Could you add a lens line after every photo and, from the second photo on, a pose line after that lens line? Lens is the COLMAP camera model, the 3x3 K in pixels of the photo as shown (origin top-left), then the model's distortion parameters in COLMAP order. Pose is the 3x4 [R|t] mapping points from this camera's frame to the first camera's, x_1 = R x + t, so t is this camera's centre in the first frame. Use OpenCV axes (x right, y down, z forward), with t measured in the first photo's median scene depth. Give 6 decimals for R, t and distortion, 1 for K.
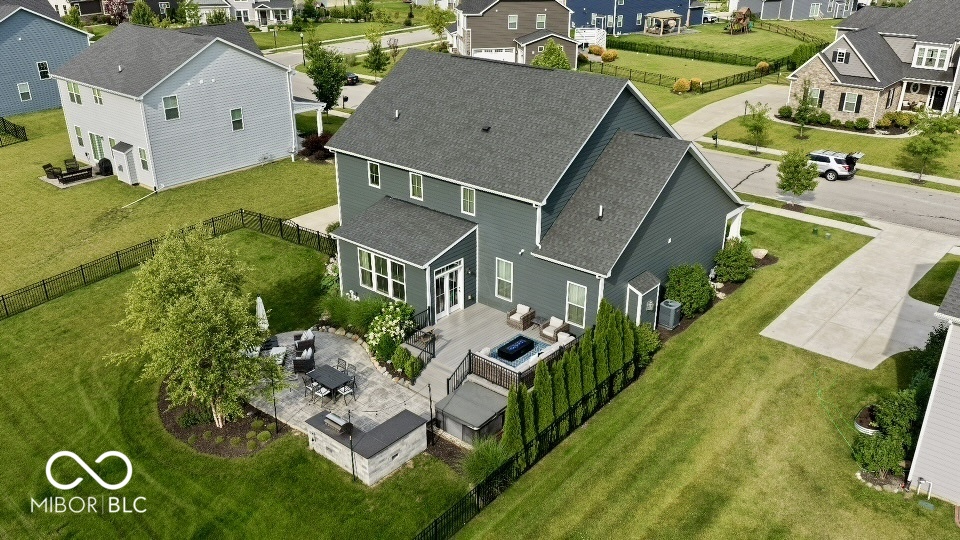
lens RADIAL K [[797.1, 0, 480.0], [0, 797.1, 270.0], [0, 0, 1]] dist [-0.031805, 0.068614]
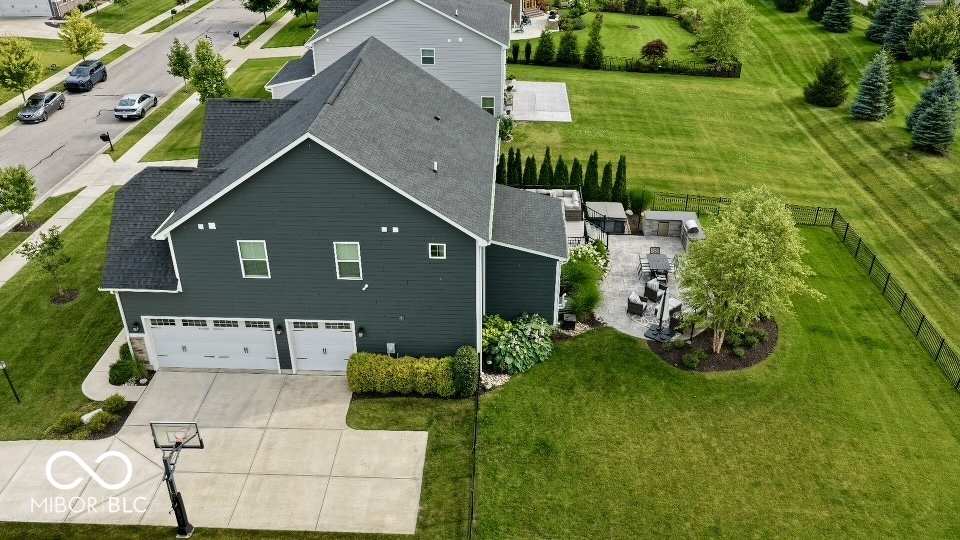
lens RADIAL K [[797.1, 0, 480.0], [0, 797.1, 270.0], [0, 0, 1]] dist [-0.031805, 0.068614]
pose [[-0.621479, -0.385125, 0.682233, -0.518816], [0.318205, 0.671671, 0.669032, -0.468127], [-0.715897, 0.632879, -0.294881, 0.930398]]
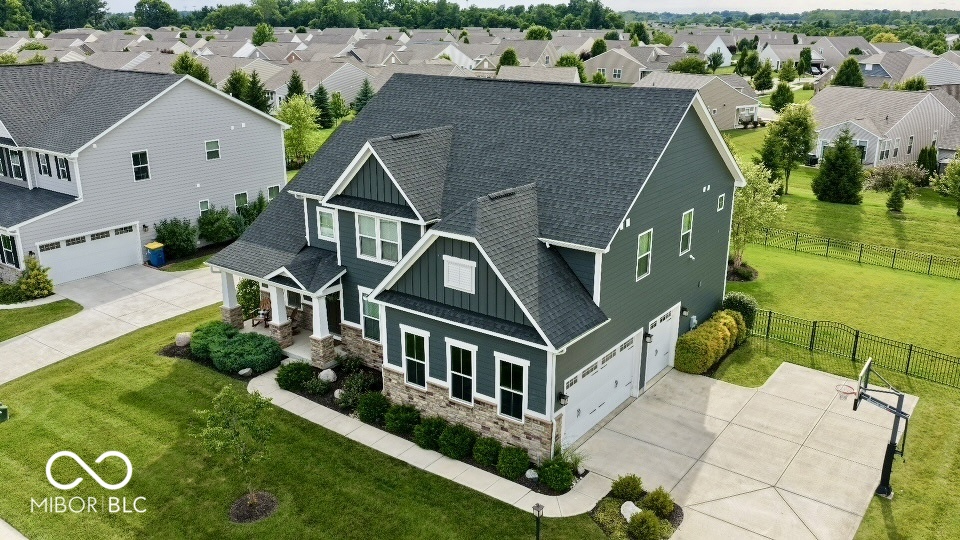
lens RADIAL K [[797.1, 0, 480.0], [0, 797.1, 270.0], [0, 0, 1]] dist [-0.031805, 0.068614]
pose [[-0.996633, 0.022974, -0.078711, 0.107021], [-0.034831, 0.750406, 0.660059, -0.464704], [0.074229, 0.660578, -0.747078, 1.243288]]
